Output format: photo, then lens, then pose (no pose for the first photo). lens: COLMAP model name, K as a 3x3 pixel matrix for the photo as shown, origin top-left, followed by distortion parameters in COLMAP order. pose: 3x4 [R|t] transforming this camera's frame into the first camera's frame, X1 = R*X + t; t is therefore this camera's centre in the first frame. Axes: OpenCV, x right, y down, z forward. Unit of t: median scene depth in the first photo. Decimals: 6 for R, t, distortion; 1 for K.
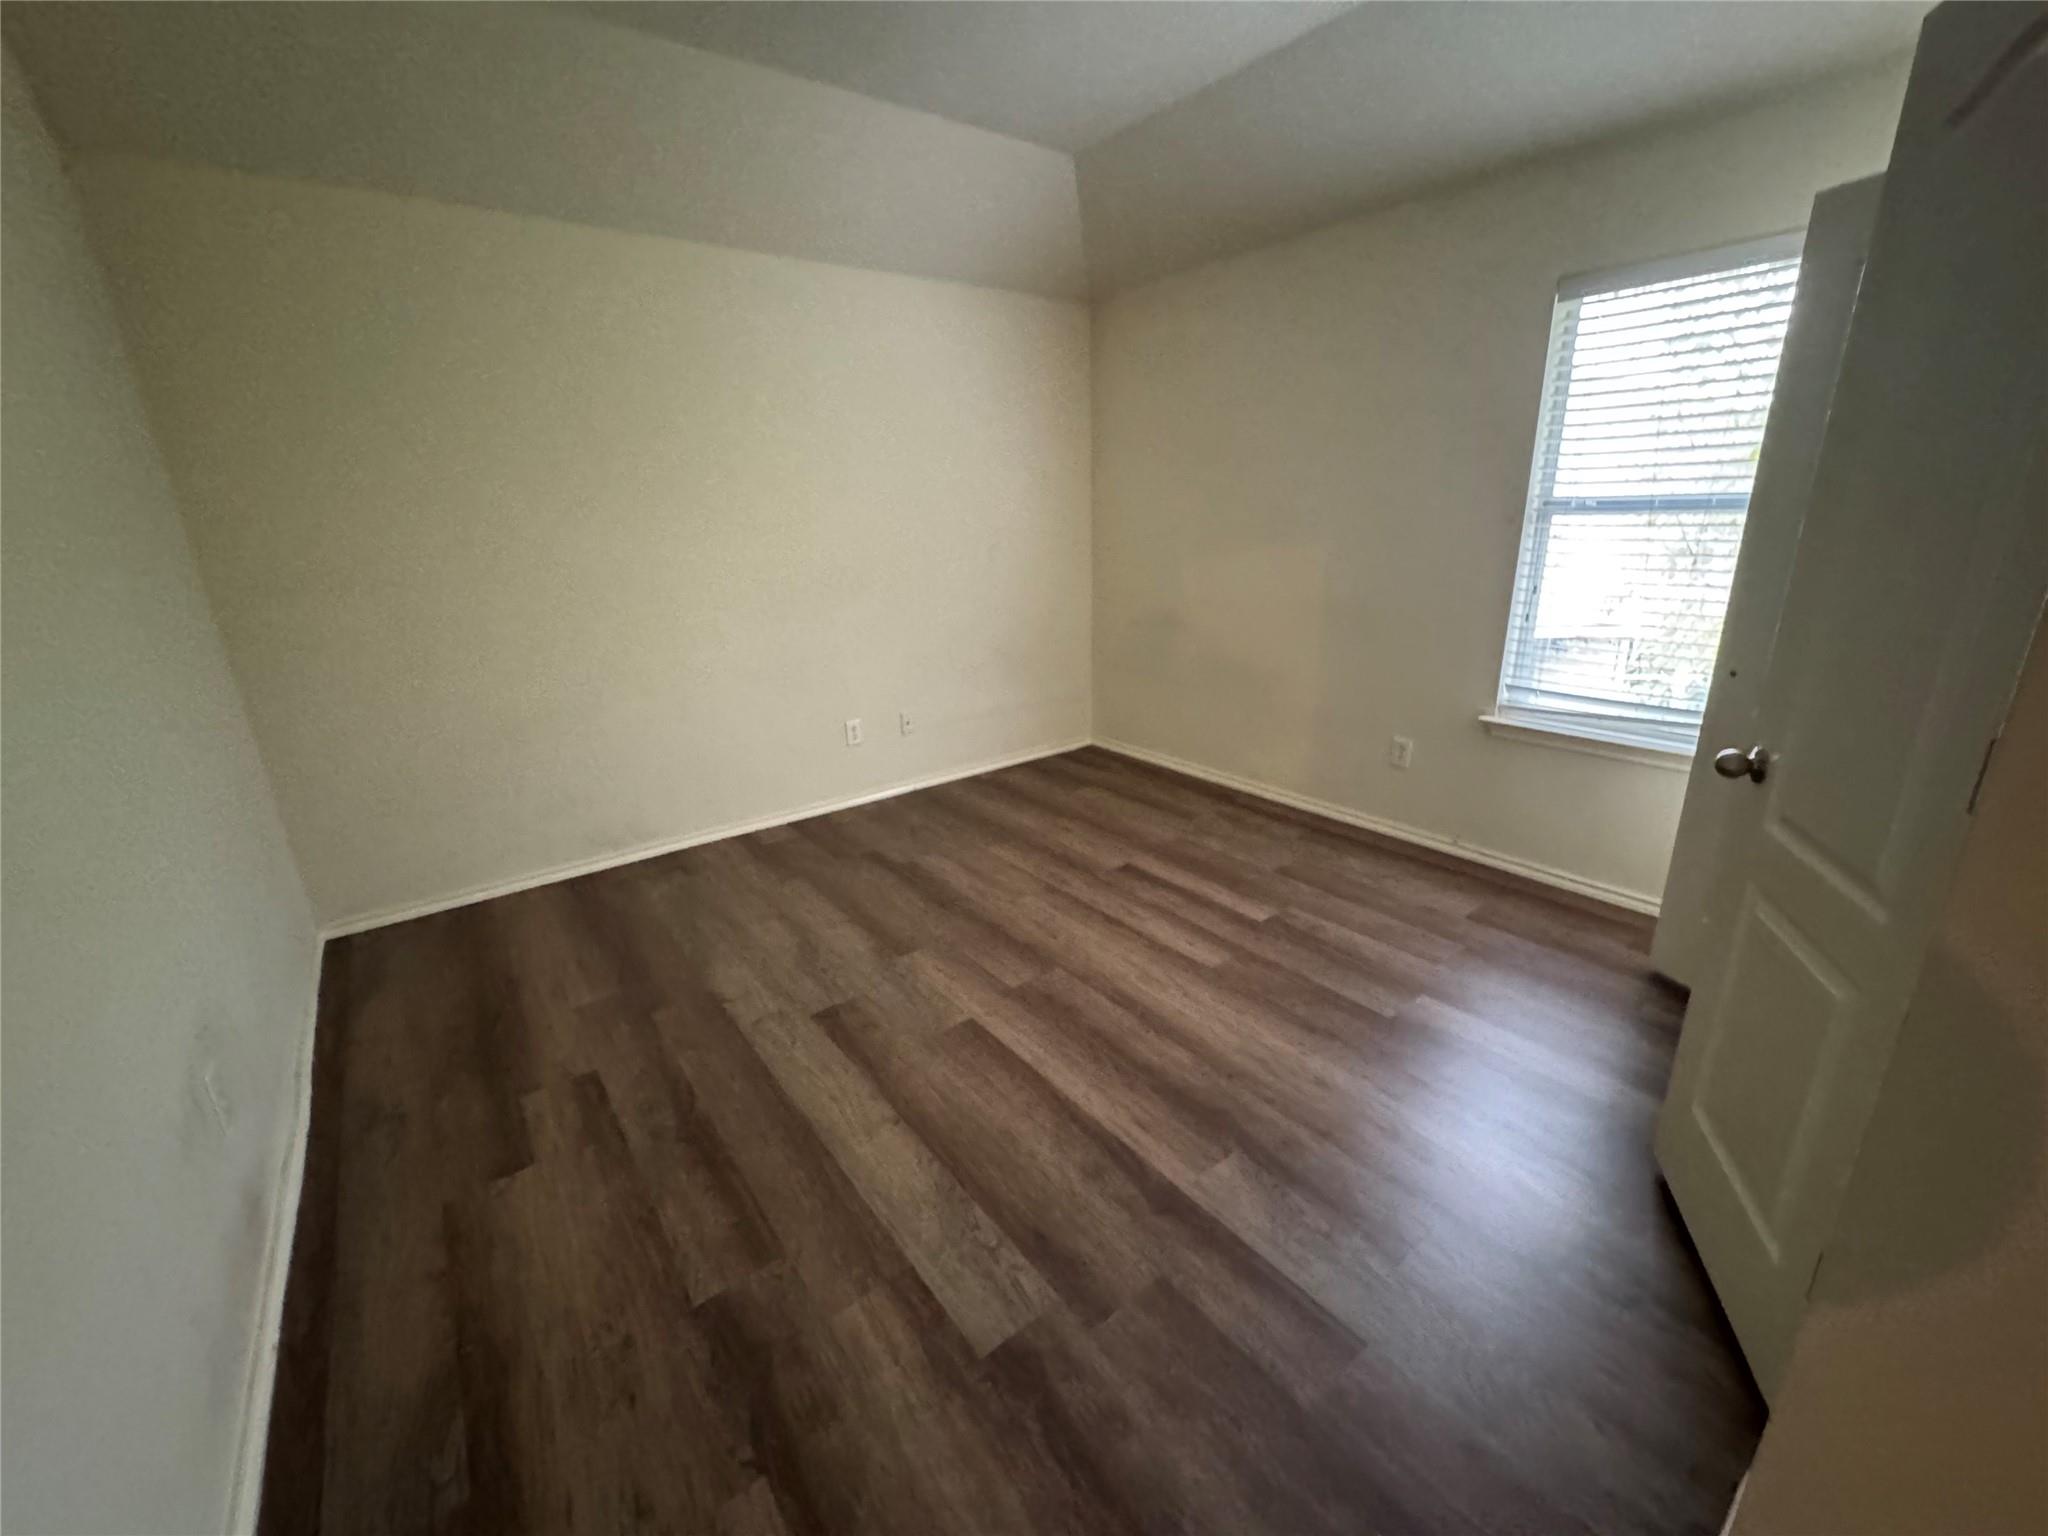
lens RADIAL K [[817.3, 0, 1024.0], [0, 817.3, 768.0], [0, 0, 1]] dist [-0.001988, 0.000481]
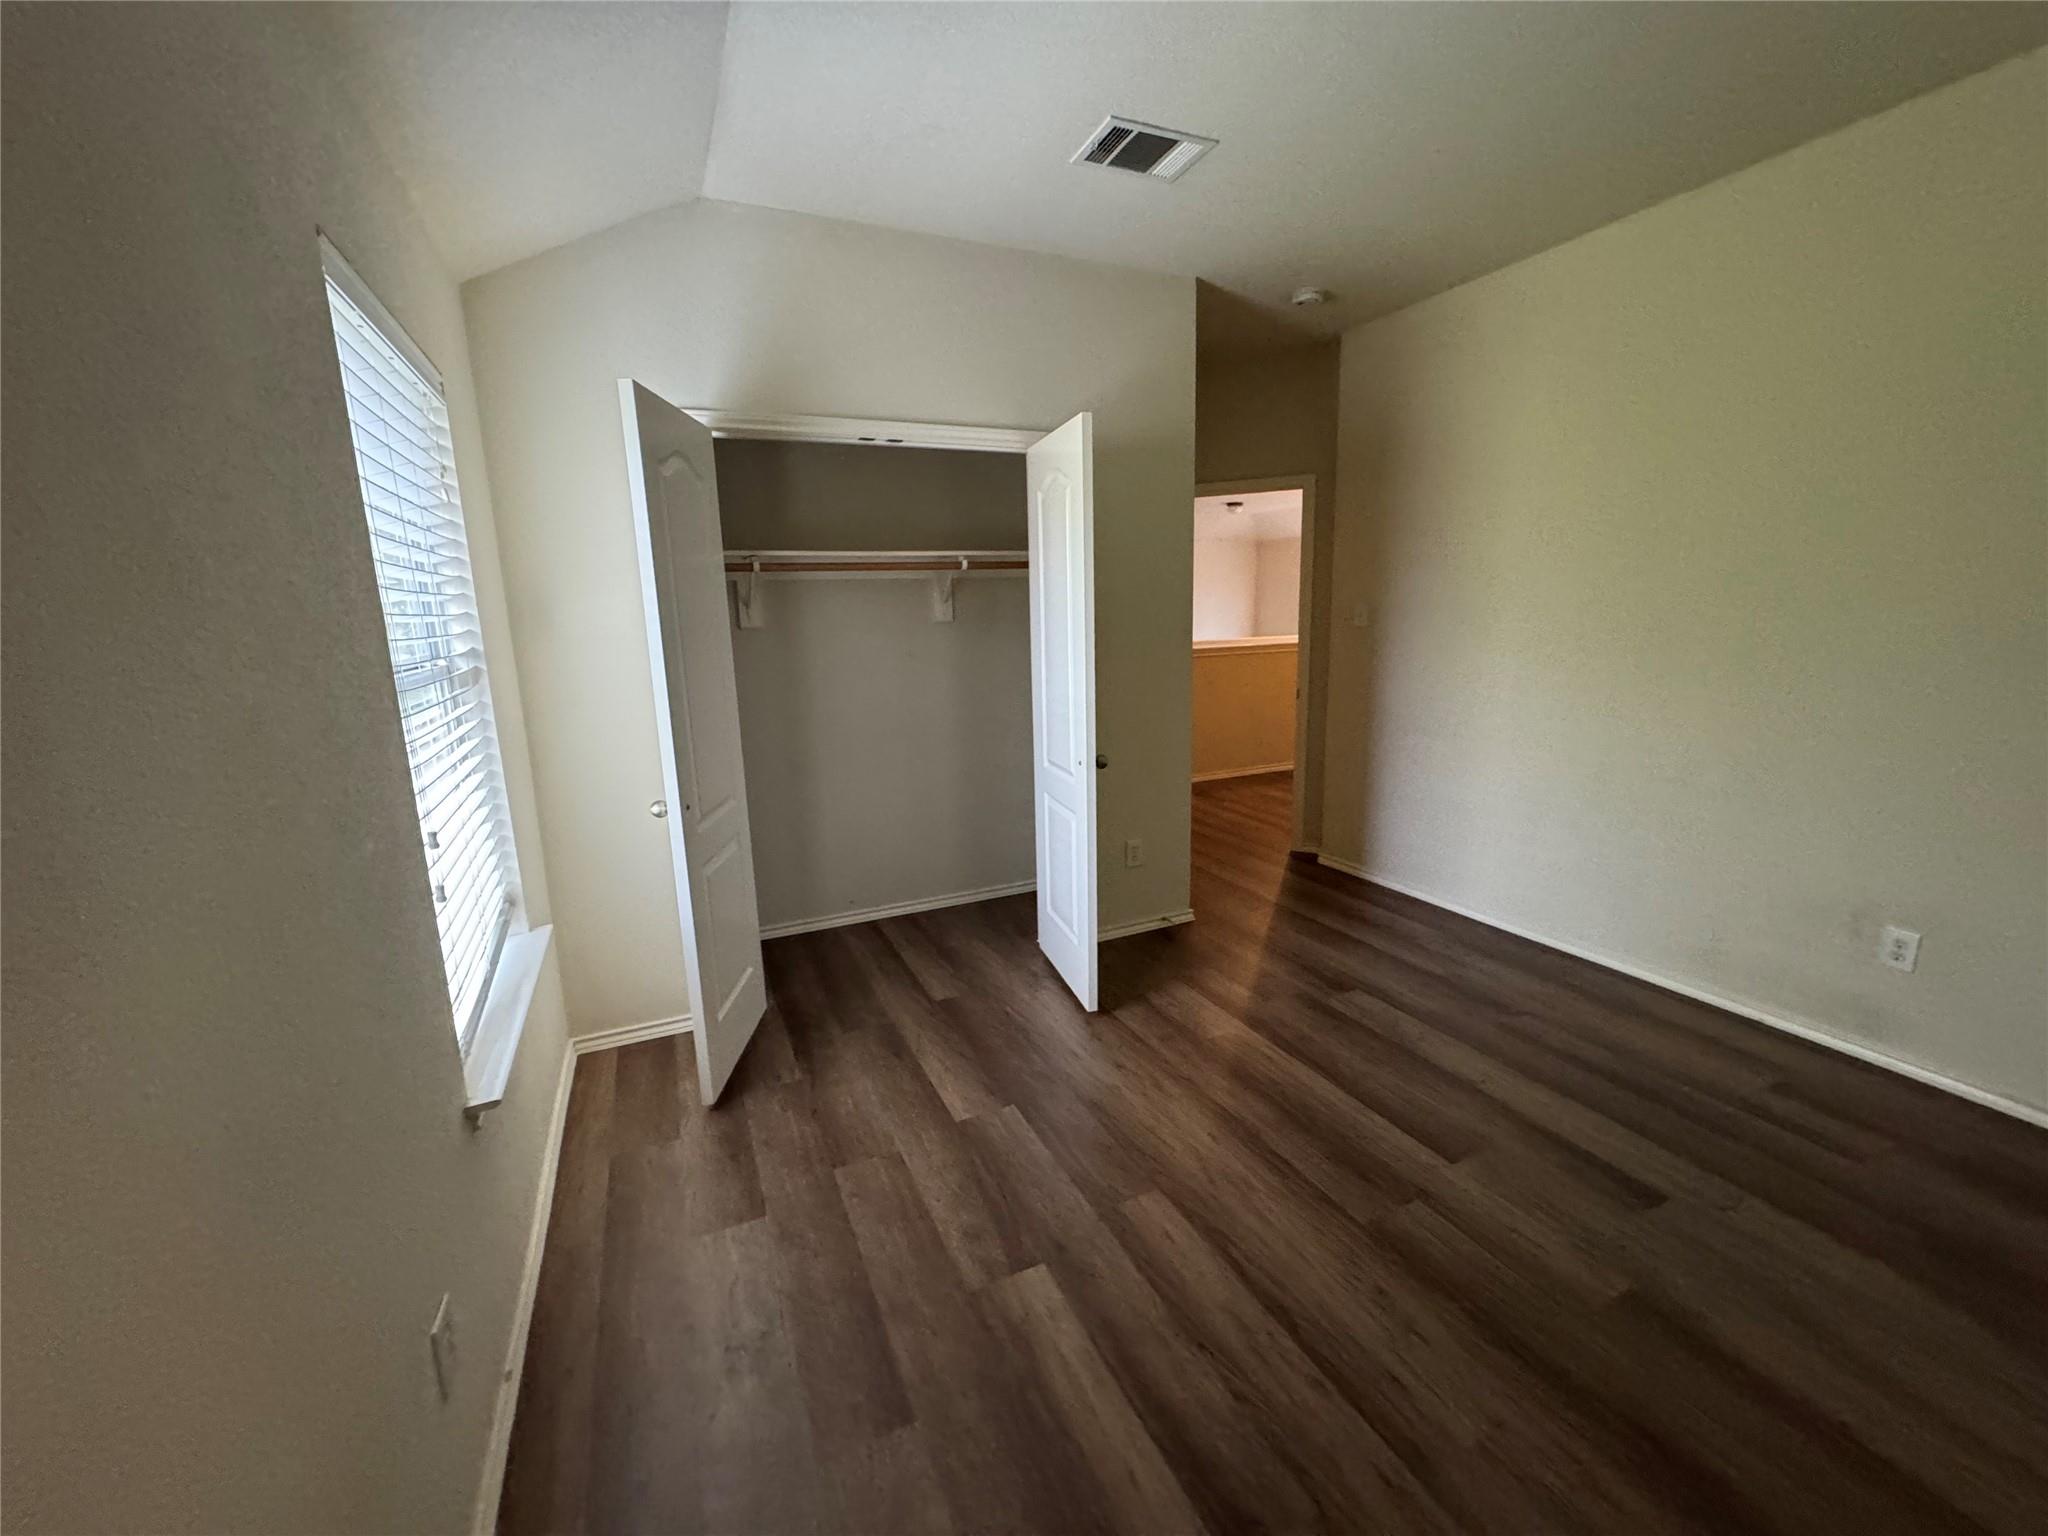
lens RADIAL K [[817.3, 0, 1024.0], [0, 817.3, 768.0], [0, 0, 1]] dist [-0.001988, 0.000481]
pose [[-0.972438, 0.006460, 0.233074, 0.161602], [0.120432, 0.869867, 0.478359, -0.497991], [-0.199653, 0.493244, -0.846669, 1.452401]]
